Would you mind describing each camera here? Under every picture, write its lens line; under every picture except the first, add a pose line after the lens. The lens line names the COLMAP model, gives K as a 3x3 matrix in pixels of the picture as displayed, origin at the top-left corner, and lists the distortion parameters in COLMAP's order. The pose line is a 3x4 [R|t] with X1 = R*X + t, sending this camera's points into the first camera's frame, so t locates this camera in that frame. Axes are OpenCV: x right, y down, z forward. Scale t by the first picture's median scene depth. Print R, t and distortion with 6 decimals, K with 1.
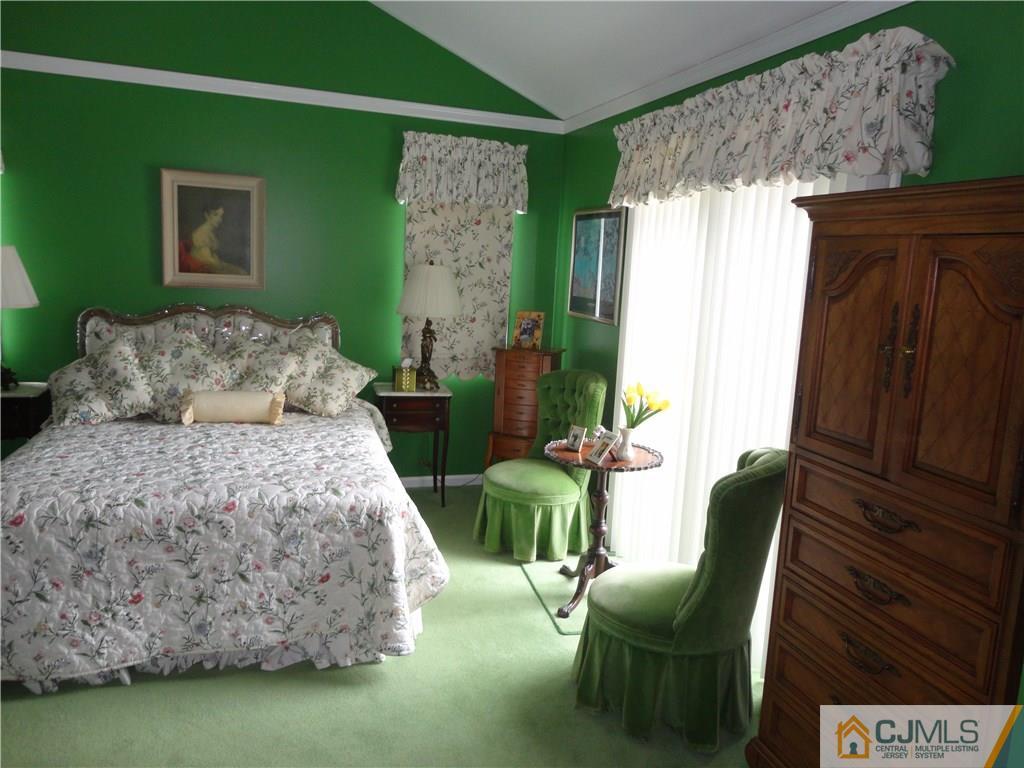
lens RADIAL K [[746.5, 0, 510.9], [0, 746.5, 385.4], [0, 0, 1]] dist [-0.016100, 0.010156]
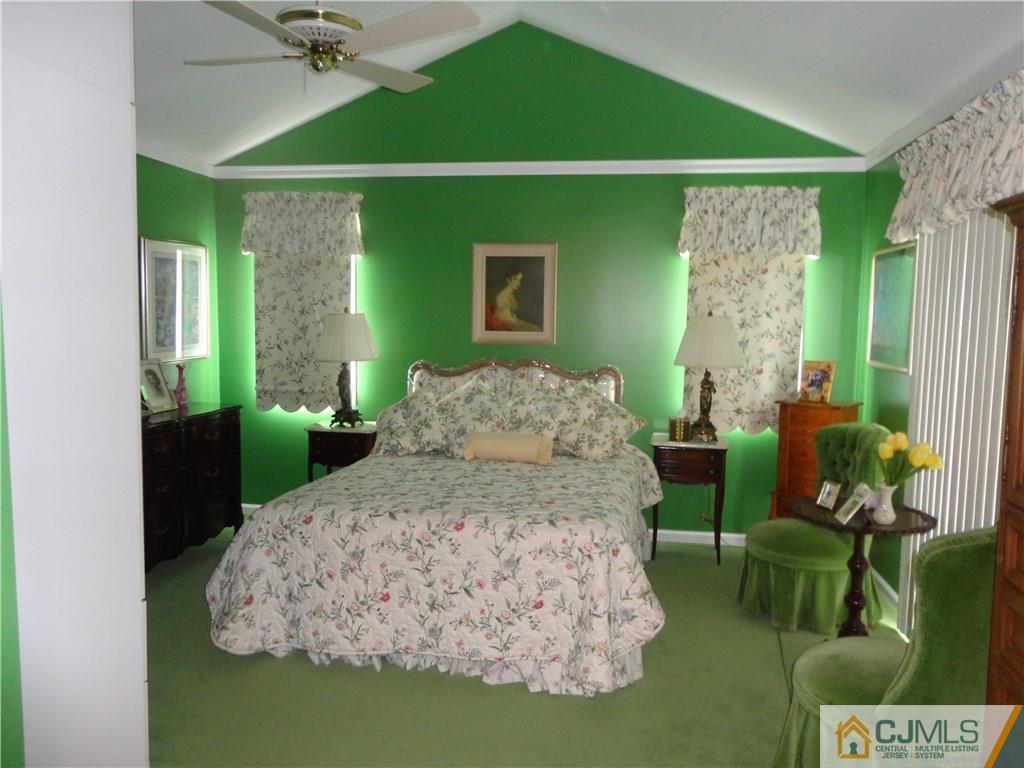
lens RADIAL K [[746.5, 0, 510.9], [0, 746.5, 385.4], [0, 0, 1]] dist [-0.016100, 0.010156]
pose [[0.881357, 0.003303, -0.472439, 0.157254], [-0.044353, 0.996138, -0.075778, 0.021292], [0.470364, 0.087742, 0.878100, 0.013801]]
